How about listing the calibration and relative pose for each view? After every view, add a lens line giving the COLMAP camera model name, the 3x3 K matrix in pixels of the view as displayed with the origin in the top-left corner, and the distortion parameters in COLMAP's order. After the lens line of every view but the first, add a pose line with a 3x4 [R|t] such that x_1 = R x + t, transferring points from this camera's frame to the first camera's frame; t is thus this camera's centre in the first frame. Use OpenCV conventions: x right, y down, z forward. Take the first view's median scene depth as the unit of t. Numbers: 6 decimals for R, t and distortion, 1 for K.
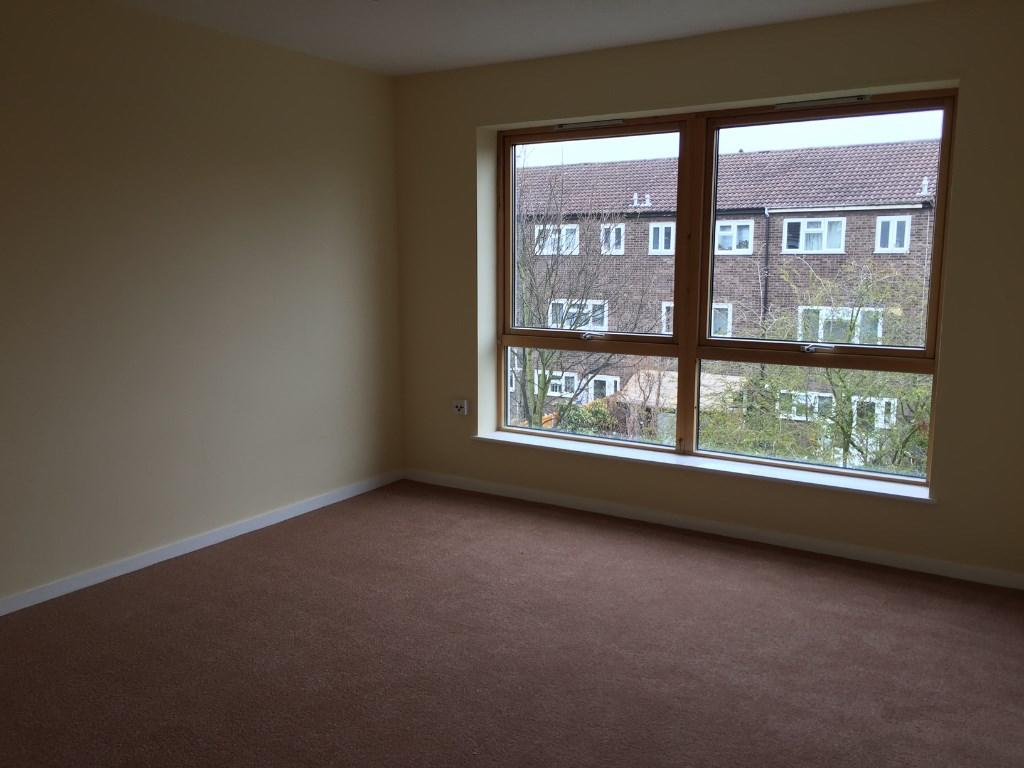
lens RADIAL K [[878.6, 0, 515.5], [0, 878.6, 381.1], [0, 0, 1]] dist [0.077879, -0.109374]
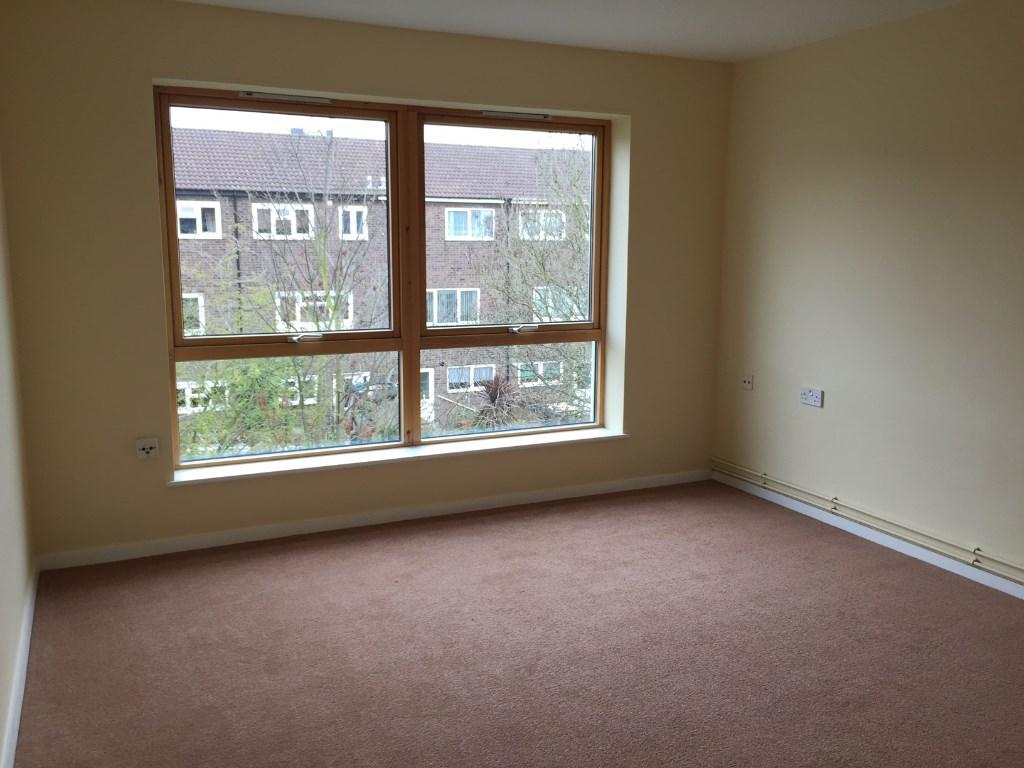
lens RADIAL K [[878.6, 0, 515.5], [0, 878.6, 381.1], [0, 0, 1]] dist [0.077879, -0.109374]
pose [[0.526841, -0.137354, 0.838792, -0.585713], [0.111050, 0.989521, 0.092286, -0.070088], [-0.842678, 0.044528, 0.536573, 0.358555]]
